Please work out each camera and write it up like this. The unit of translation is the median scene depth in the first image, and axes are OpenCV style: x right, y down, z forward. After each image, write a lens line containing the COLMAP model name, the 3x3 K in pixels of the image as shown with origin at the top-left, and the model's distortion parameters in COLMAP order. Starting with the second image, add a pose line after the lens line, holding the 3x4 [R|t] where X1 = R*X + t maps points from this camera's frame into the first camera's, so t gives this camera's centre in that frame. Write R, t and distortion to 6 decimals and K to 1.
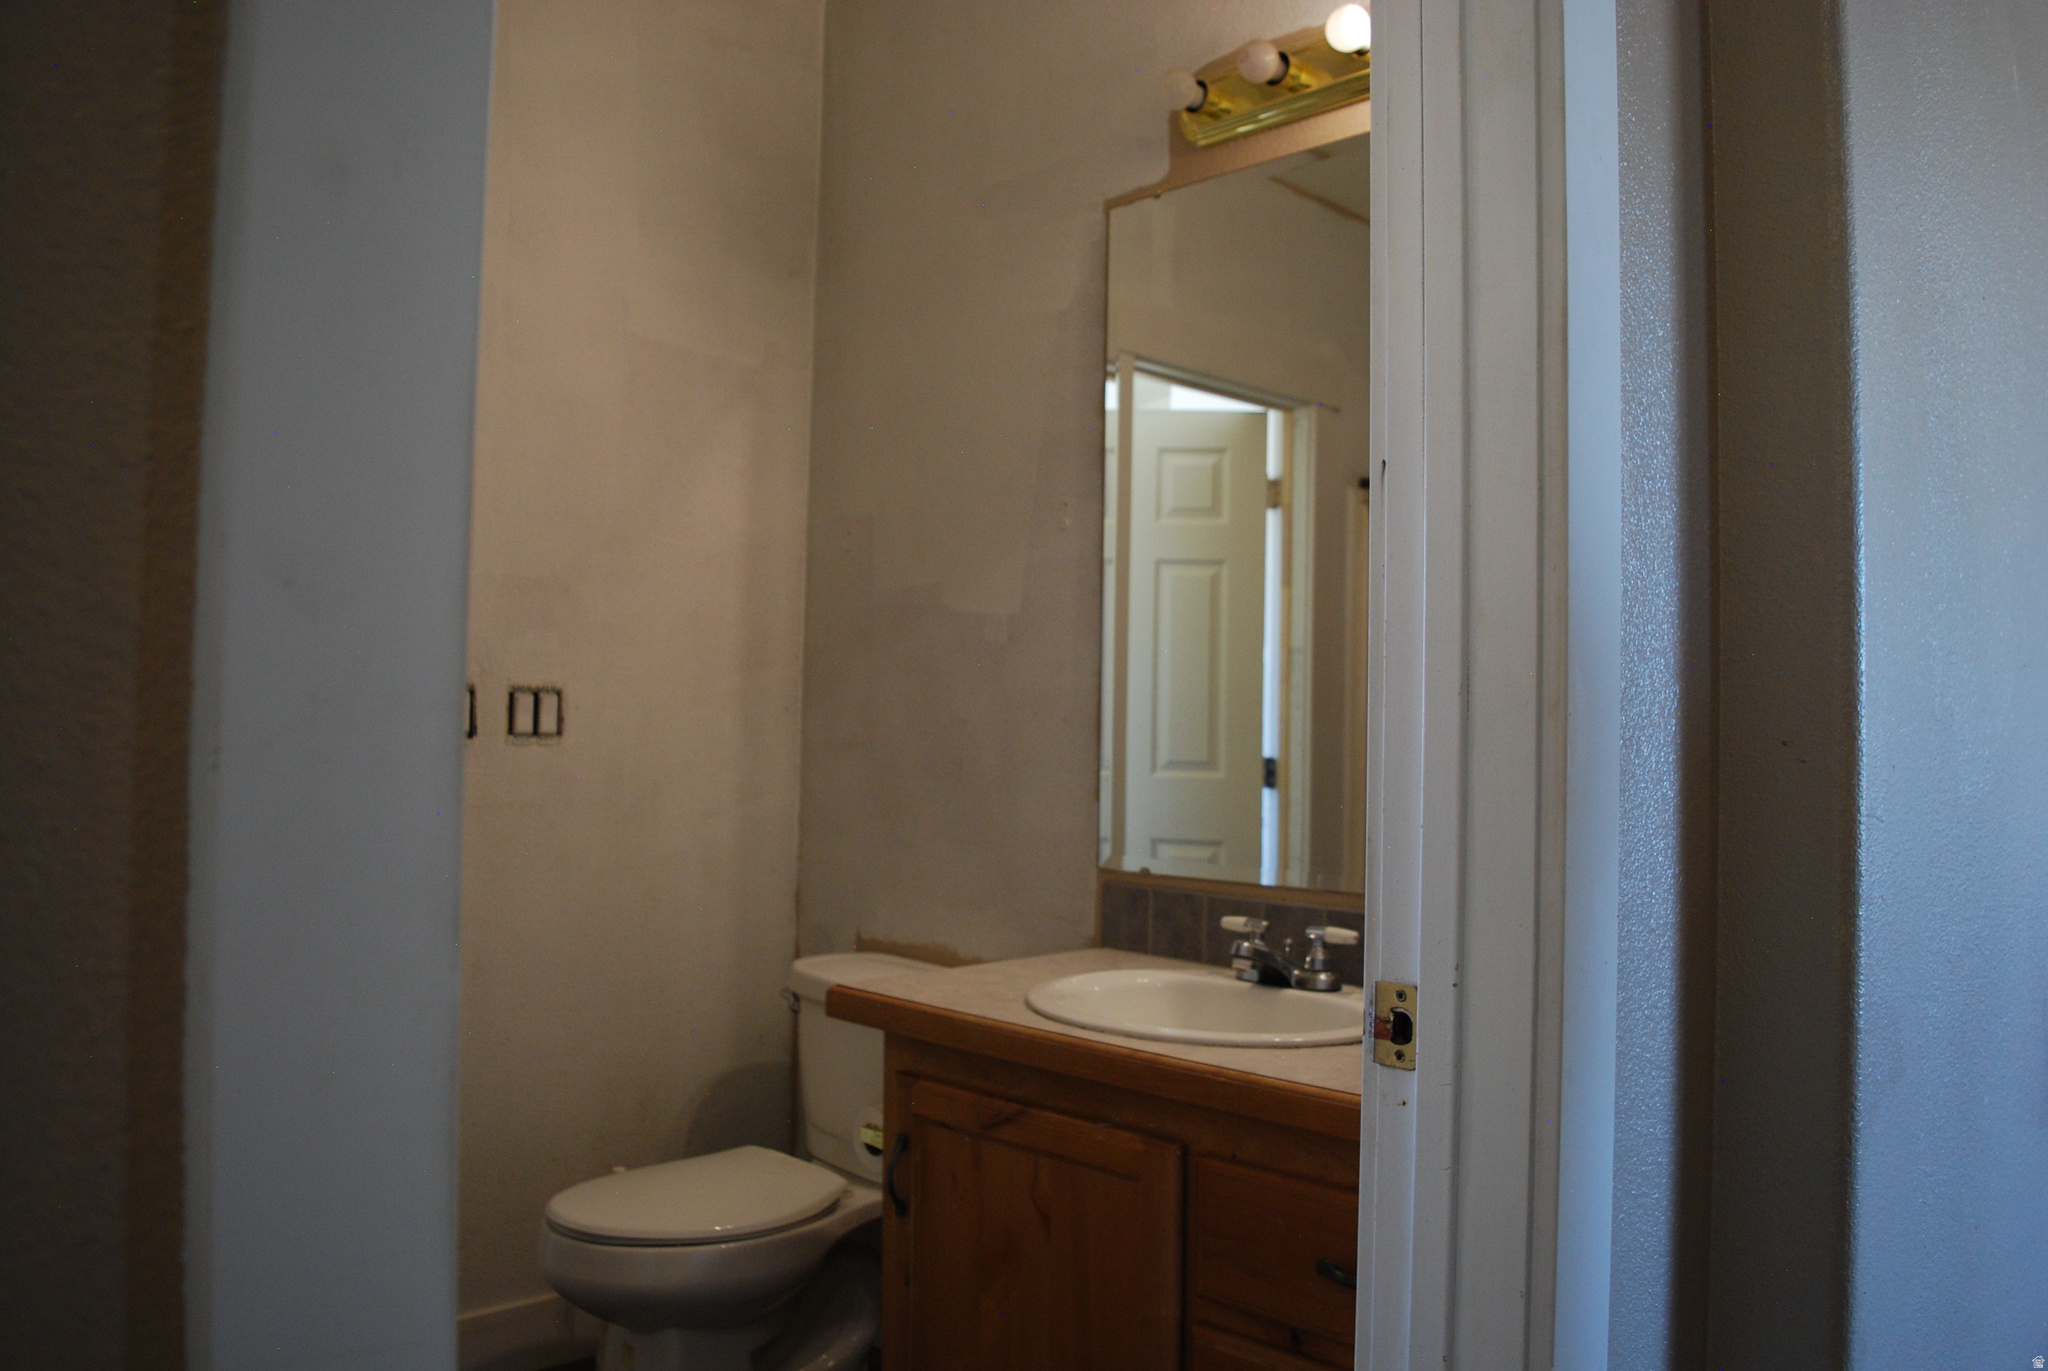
lens RADIAL K [[1604.1, 0, 1023.4], [0, 1604.1, 682.0], [0, 0, 1]] dist [-0.096432, 0.023461]
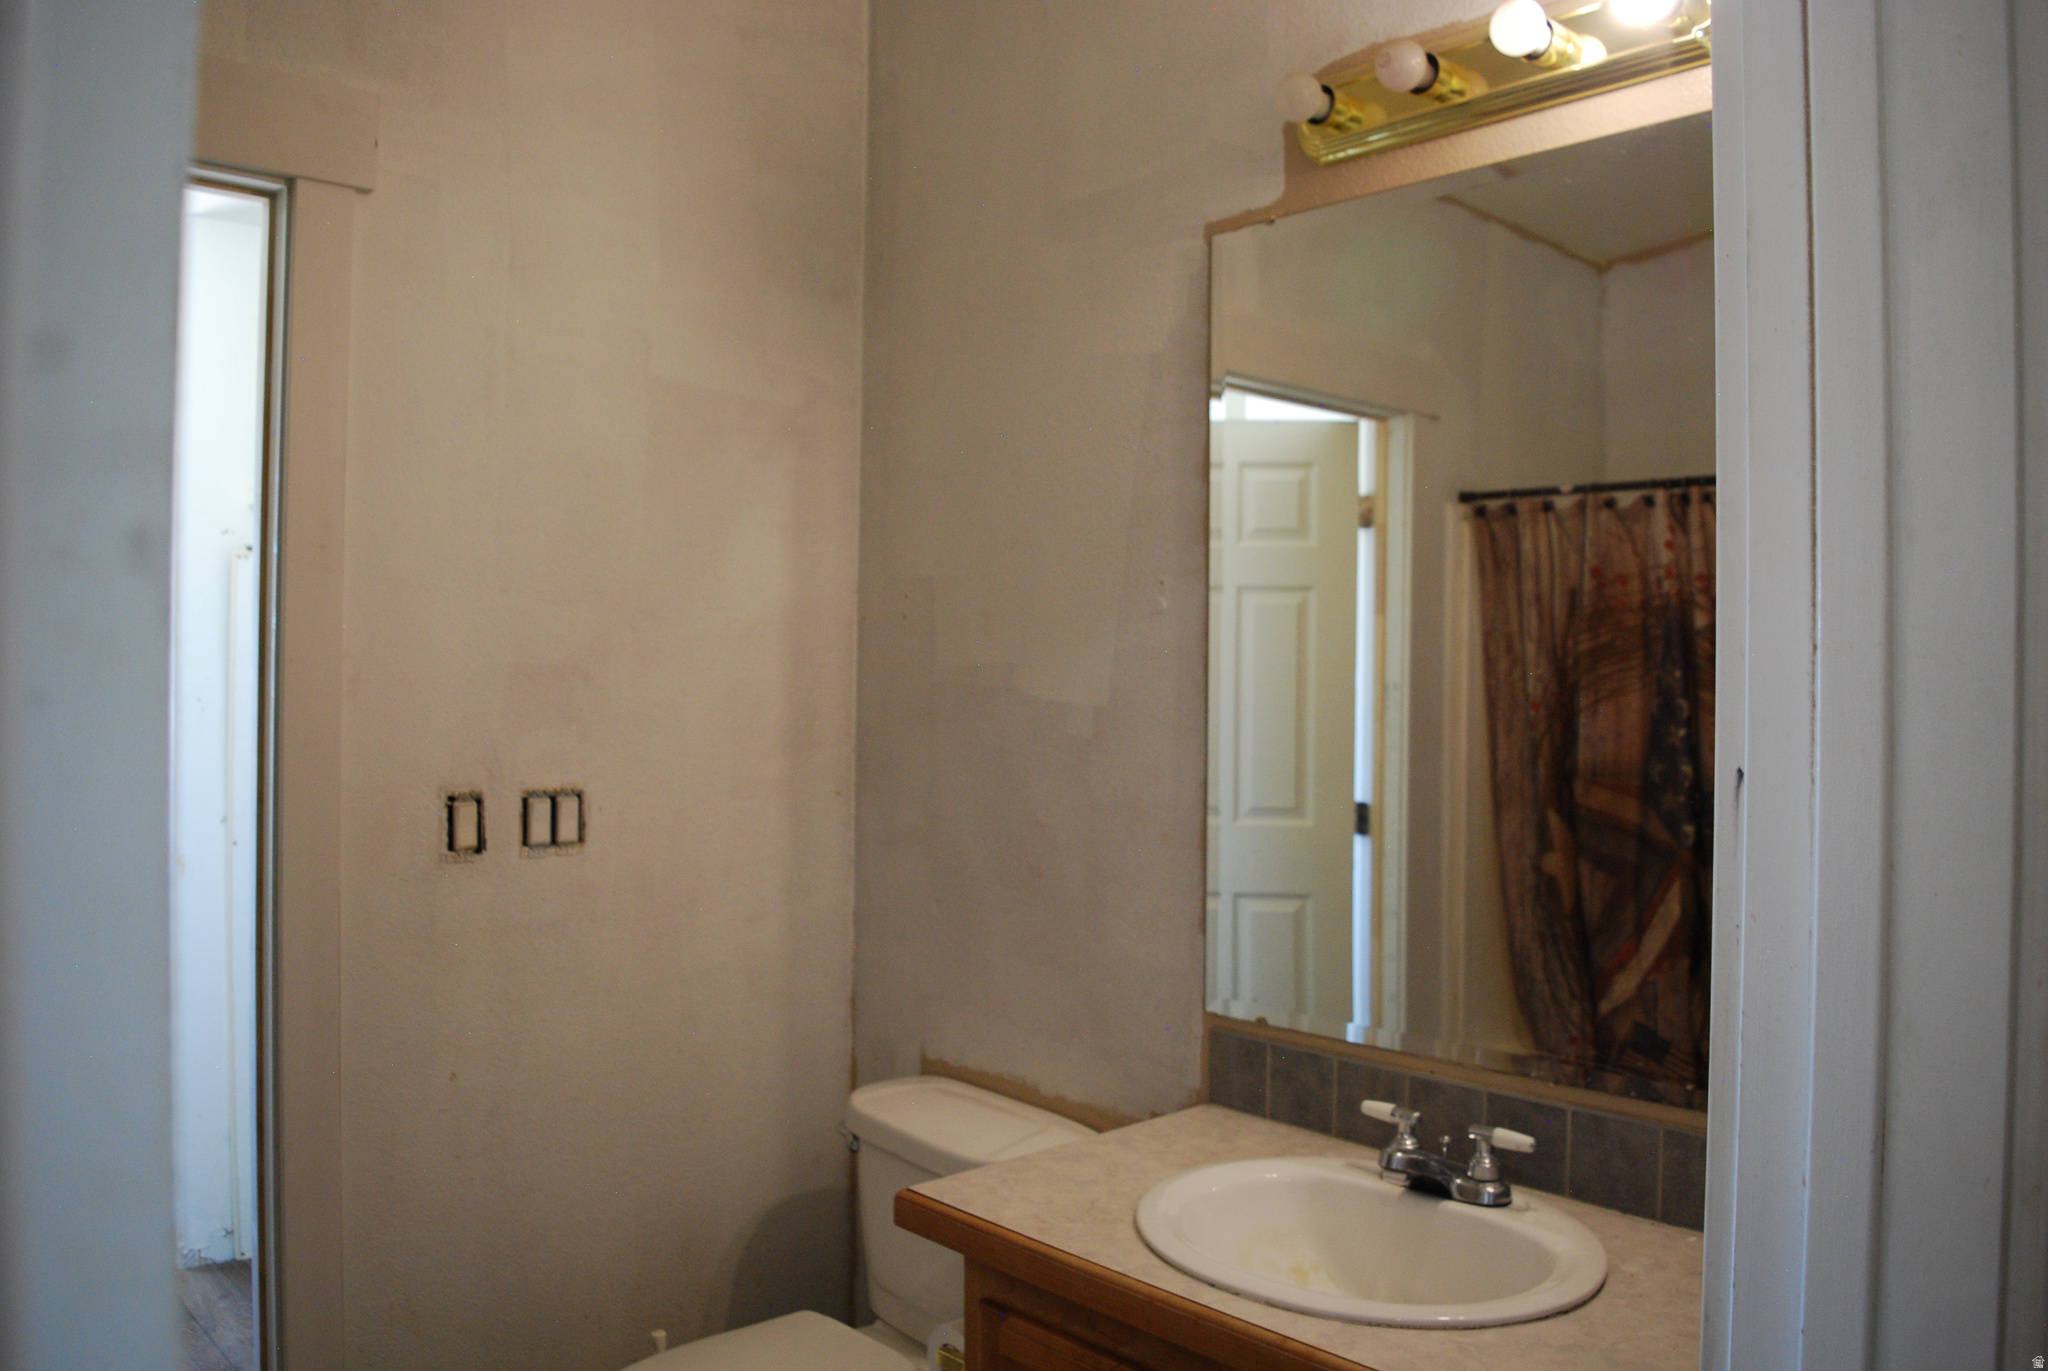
lens RADIAL K [[1604.1, 0, 1025.5], [0, 1604.1, 687.5], [0, 0, 1]] dist [-0.096432, 0.023461]
pose [[0.999657, -0.008750, -0.024680, -0.024534], [0.009614, 0.999337, 0.035106, -0.081814], [0.024357, -0.035332, 0.999079, 0.134281]]
